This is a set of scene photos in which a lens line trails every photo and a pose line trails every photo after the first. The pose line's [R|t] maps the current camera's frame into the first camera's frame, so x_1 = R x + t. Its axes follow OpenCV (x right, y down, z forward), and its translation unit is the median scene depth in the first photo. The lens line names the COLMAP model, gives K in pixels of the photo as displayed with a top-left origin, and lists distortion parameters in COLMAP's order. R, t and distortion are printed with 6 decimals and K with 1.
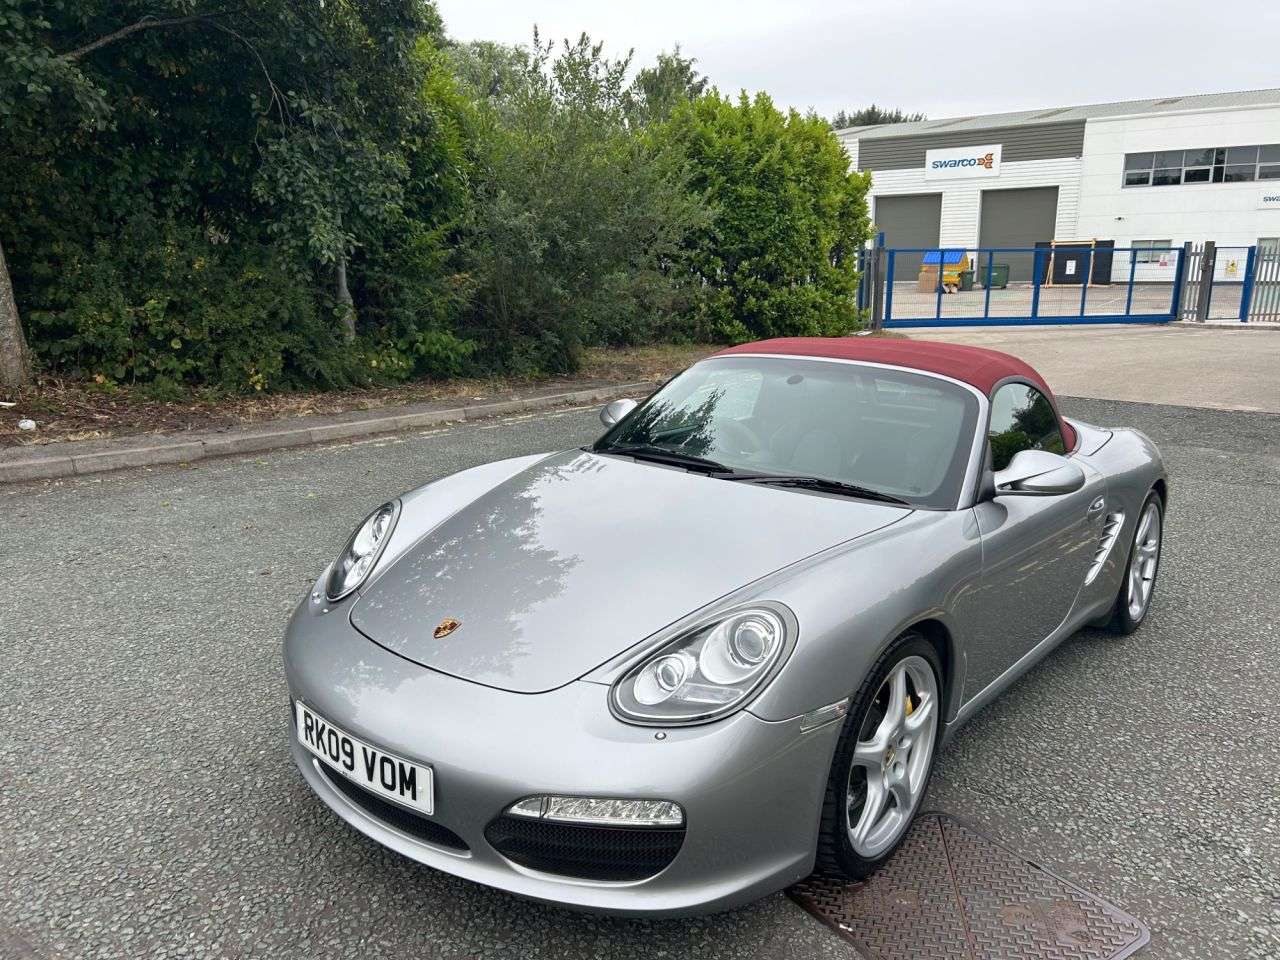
lens RADIAL K [[960.3, 0, 629.1], [0, 960.3, 483.5], [0, 0, 1]] dist [0.052646, -0.056937]
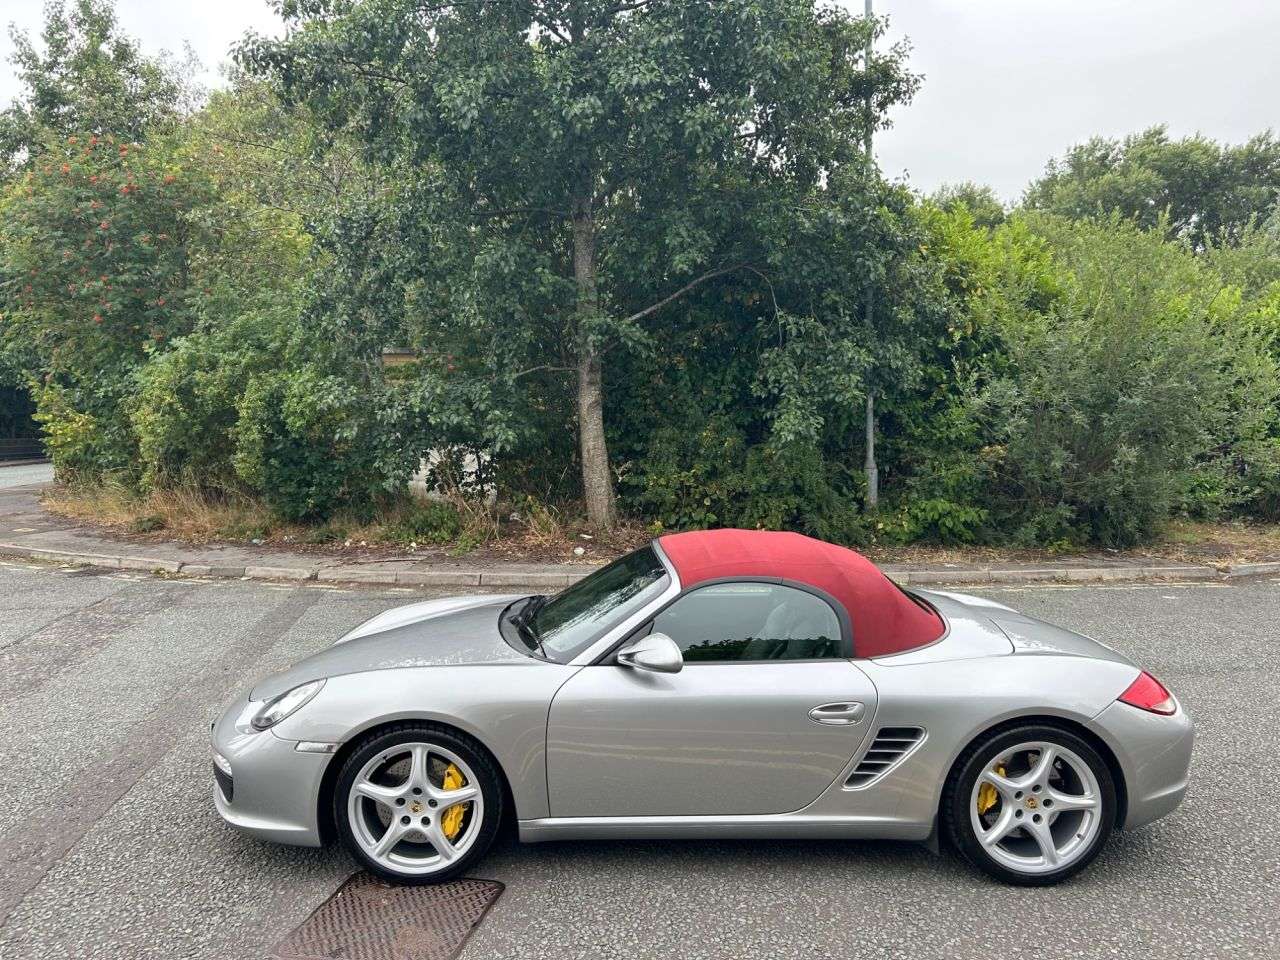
lens RADIAL K [[960.3, 0, 632.7], [0, 960.3, 484.5], [0, 0, 1]] dist [0.052646, -0.056937]
pose [[0.675563, 0.035042, -0.736469, 0.430897], [-0.147040, 0.985208, -0.088002, -0.036273], [0.722492, 0.167741, 0.670723, 0.038915]]
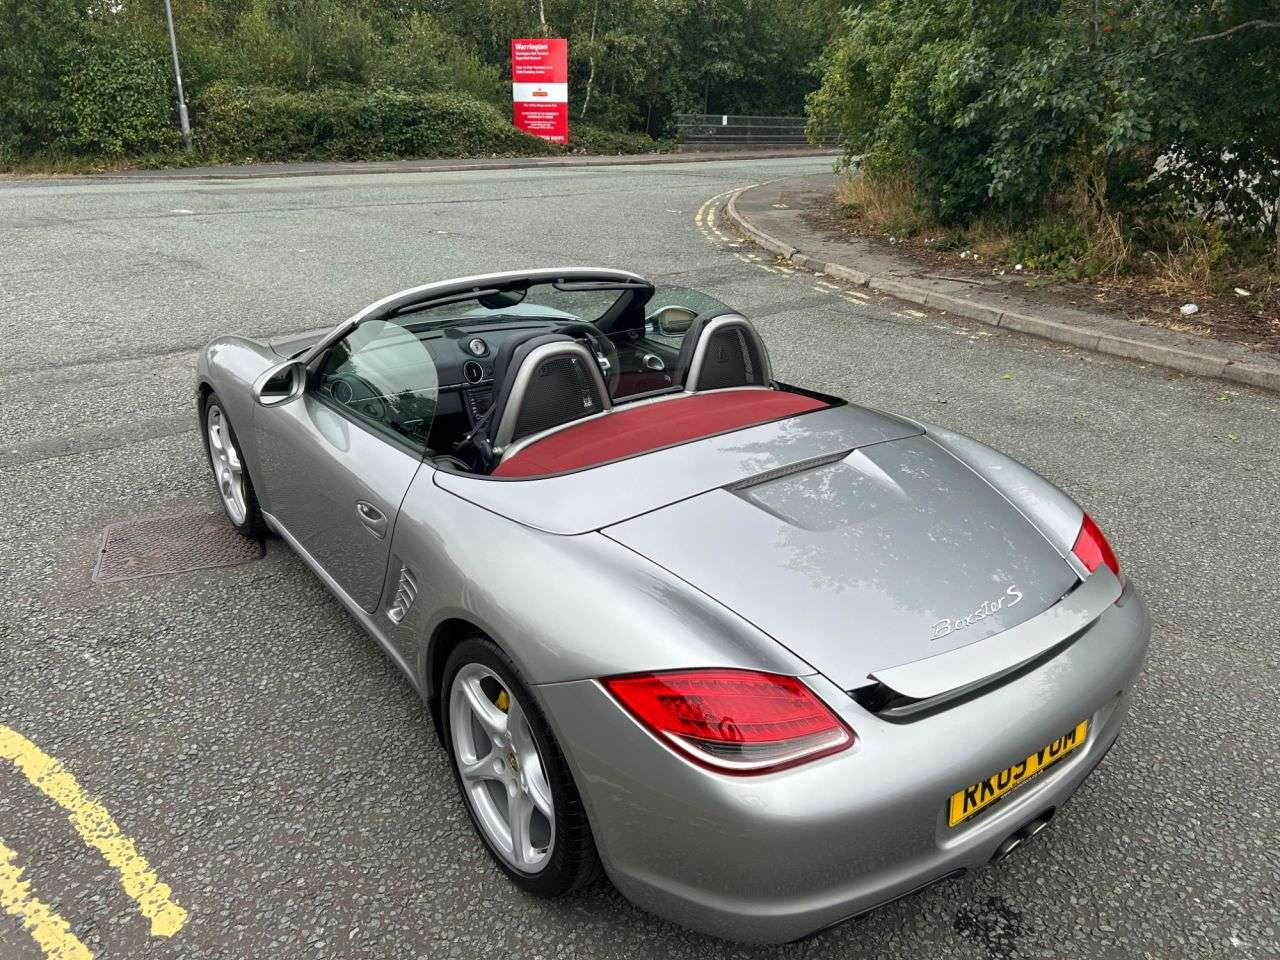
lens RADIAL K [[960.3, 0, 638.0], [0, 960.3, 486.4], [0, 0, 1]] dist [0.052646, -0.056937]
pose [[-0.222664, 0.347948, -0.910688, 0.443777], [-0.230810, 0.888767, 0.396006, -0.138603], [0.947179, 0.298372, -0.117586, 0.503943]]
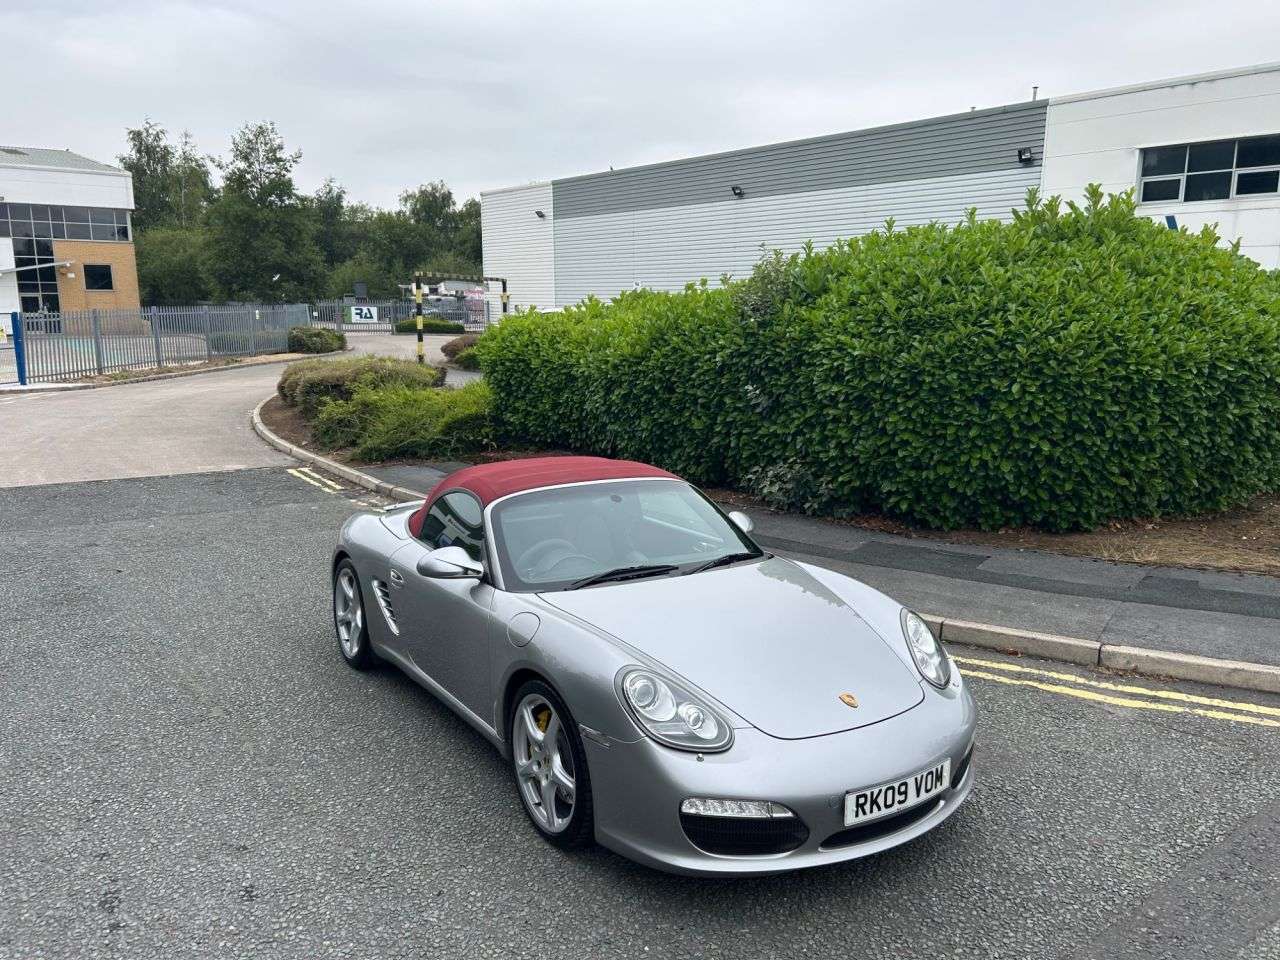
lens RADIAL K [[960.3, 0, 636.4], [0, 960.3, 488.8], [0, 0, 1]] dist [0.052646, -0.056937]
pose [[0.293234, -0.171641, 0.940507, -0.414727], [0.207277, 0.971767, 0.112720, -0.101439], [-0.933301, 0.161892, 0.320532, 0.201226]]
